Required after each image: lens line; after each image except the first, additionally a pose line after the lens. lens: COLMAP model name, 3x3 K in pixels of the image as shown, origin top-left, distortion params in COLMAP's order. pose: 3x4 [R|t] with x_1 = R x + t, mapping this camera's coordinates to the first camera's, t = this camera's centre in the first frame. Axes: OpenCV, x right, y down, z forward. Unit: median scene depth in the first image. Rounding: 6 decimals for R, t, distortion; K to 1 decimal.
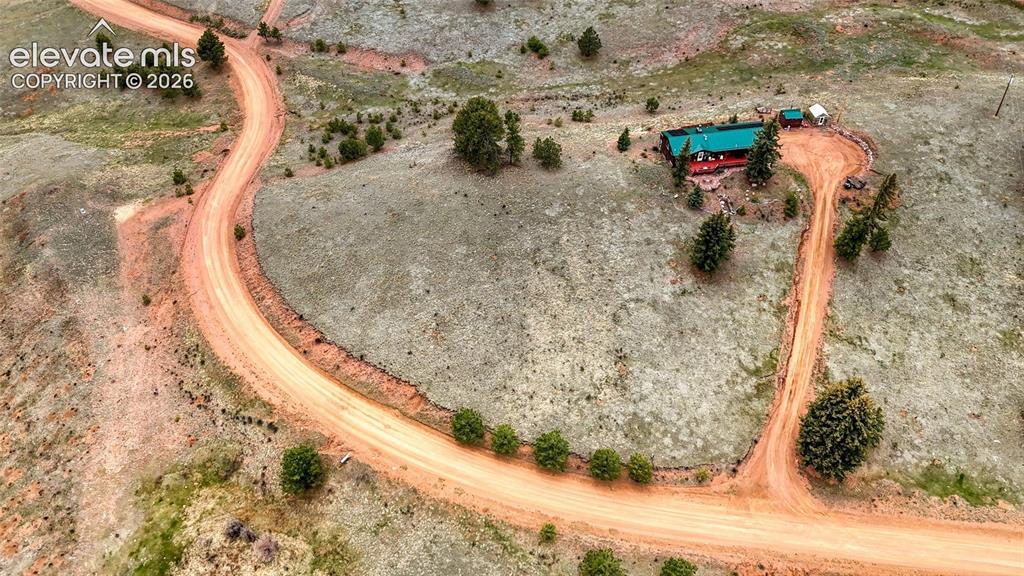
lens RADIAL K [[745.9, 0, 512.7], [0, 745.9, 289.3], [0, 0, 1]] dist [0.057152, -0.051289]
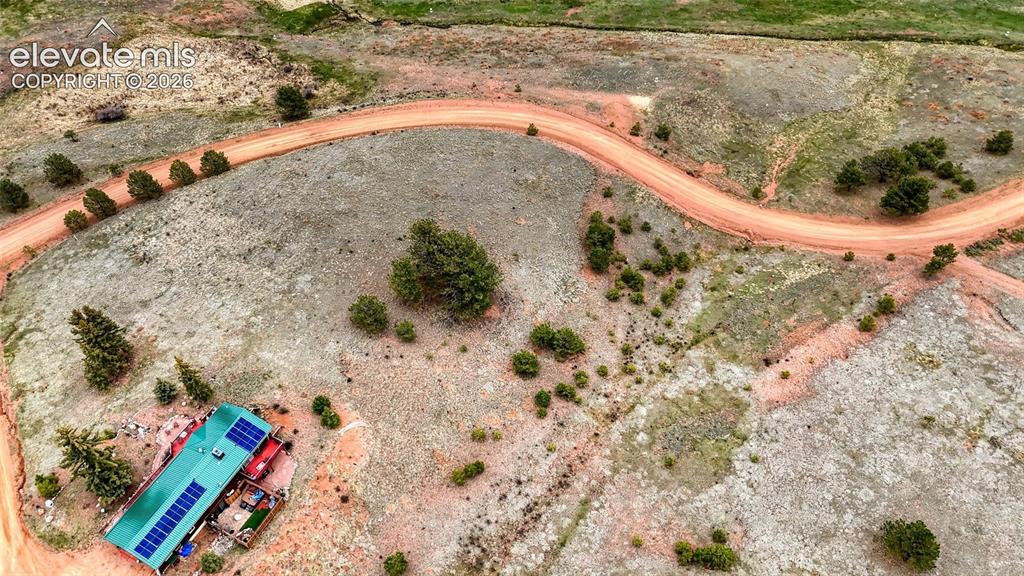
lens RADIAL K [[745.9, 0, 512.7], [0, 745.9, 289.3], [0, 0, 1]] dist [0.057152, -0.051289]
pose [[-0.593063, 0.620399, -0.513206, 0.286036], [-0.575942, 0.118532, 0.808852, -0.748637], [0.562642, 0.775277, 0.287017, 0.709563]]
